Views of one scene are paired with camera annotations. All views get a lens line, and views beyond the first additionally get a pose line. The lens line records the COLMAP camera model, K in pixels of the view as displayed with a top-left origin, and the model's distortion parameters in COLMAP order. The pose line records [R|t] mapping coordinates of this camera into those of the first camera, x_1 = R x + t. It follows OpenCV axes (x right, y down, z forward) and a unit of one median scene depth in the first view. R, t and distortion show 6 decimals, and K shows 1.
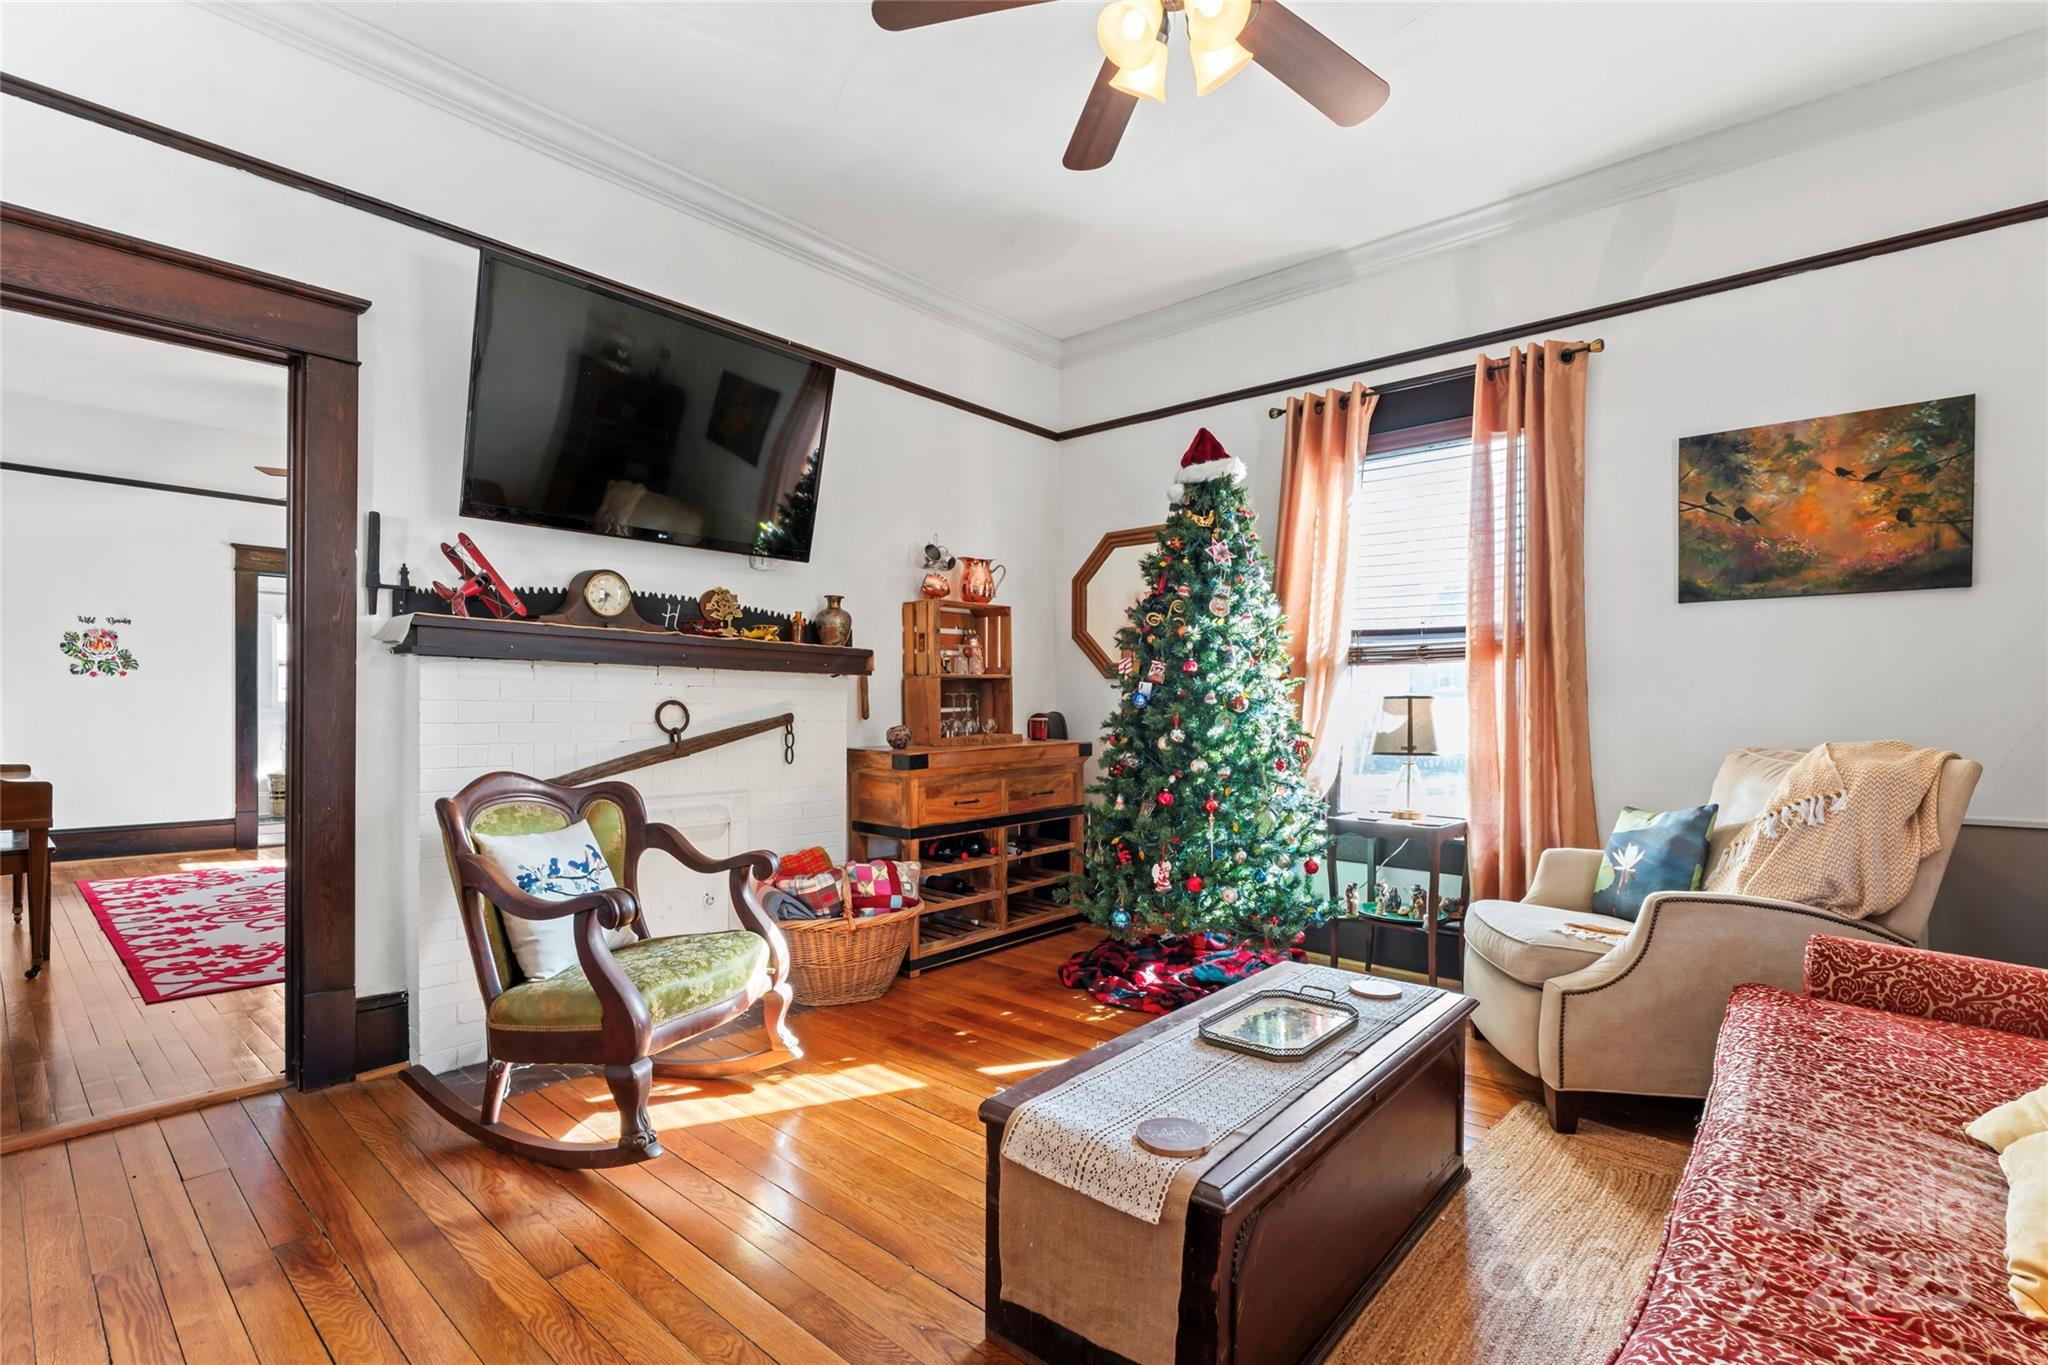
lens RADIAL K [[924.8, 0, 1024.2], [0, 924.8, 719.0], [0, 0, 1]] dist [-0.001772, 0.000777]
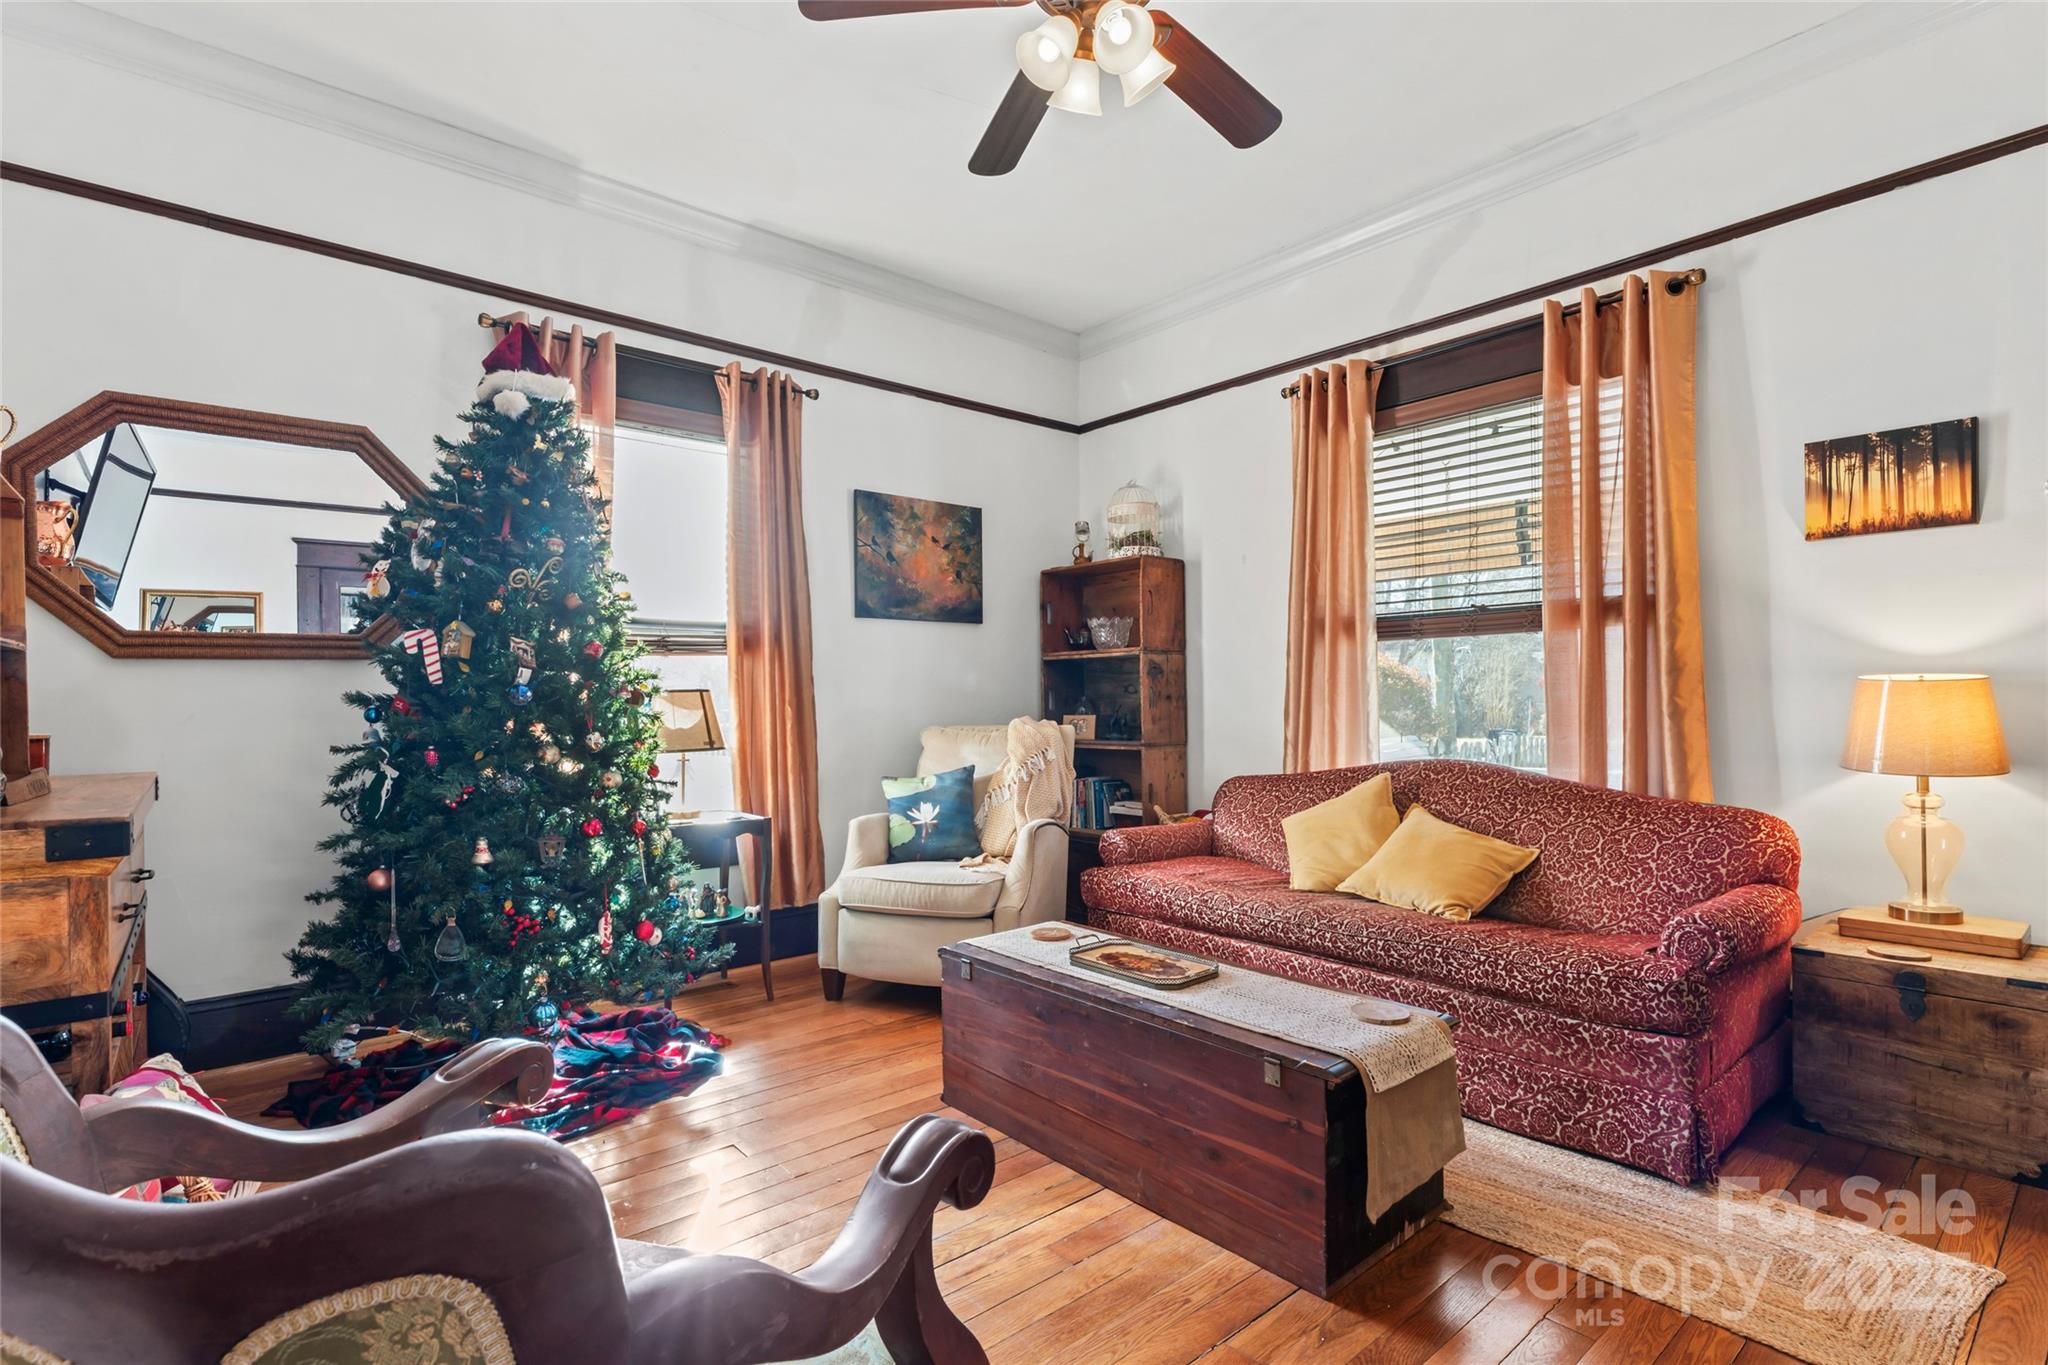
lens RADIAL K [[965.6, 0, 1012.1], [0, 965.6, 704.0], [0, 0, 1]] dist [-0.003490, -0.000208]
pose [[0.146005, -0.011239, 0.989220, -0.611481], [0.029704, 0.999534, 0.006972, -0.008179], [-0.988838, 0.028365, 0.146270, 0.619241]]
